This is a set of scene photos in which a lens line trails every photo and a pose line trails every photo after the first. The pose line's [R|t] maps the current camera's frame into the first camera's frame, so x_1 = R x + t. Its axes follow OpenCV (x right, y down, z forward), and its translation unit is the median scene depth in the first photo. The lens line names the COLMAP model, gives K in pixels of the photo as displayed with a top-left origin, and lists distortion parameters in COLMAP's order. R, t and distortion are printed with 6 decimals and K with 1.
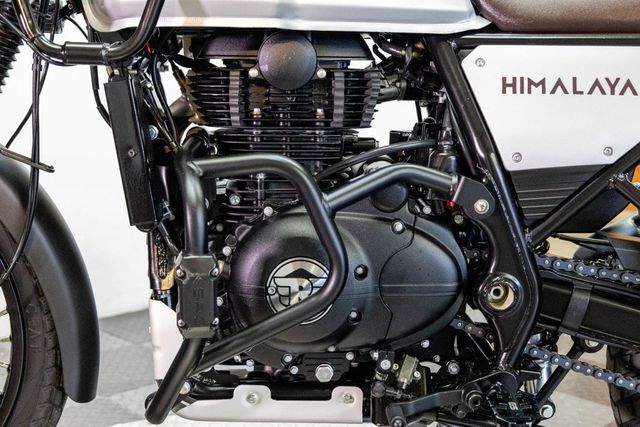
lens RADIAL K [[894.6, 0, 320.0], [0, 894.6, 213.5], [0, 0, 1]] dist [0.017713, -0.043952]
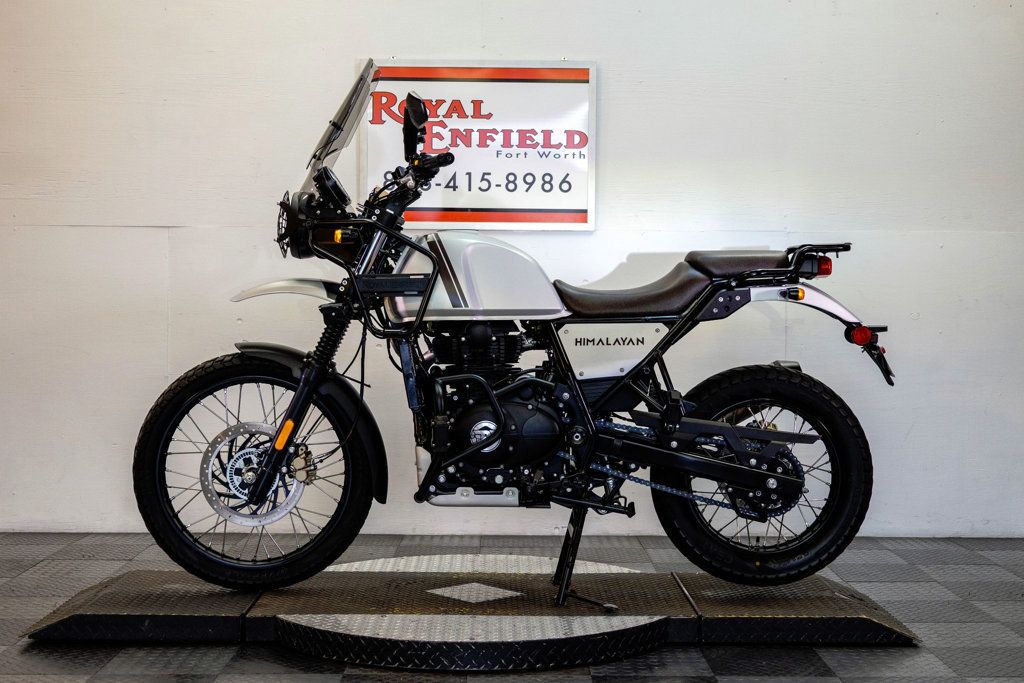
lens RADIAL K [[1431.3, 0, 512.0], [0, 1431.3, 341.5], [0, 0, 1]] dist [0.017713, -0.043952]
pose [[0.998668, -0.024820, -0.045243, 0.204453], [0.018634, 0.991029, -0.132343, 0.316756], [0.048121, 0.131324, 0.990171, -2.477716]]
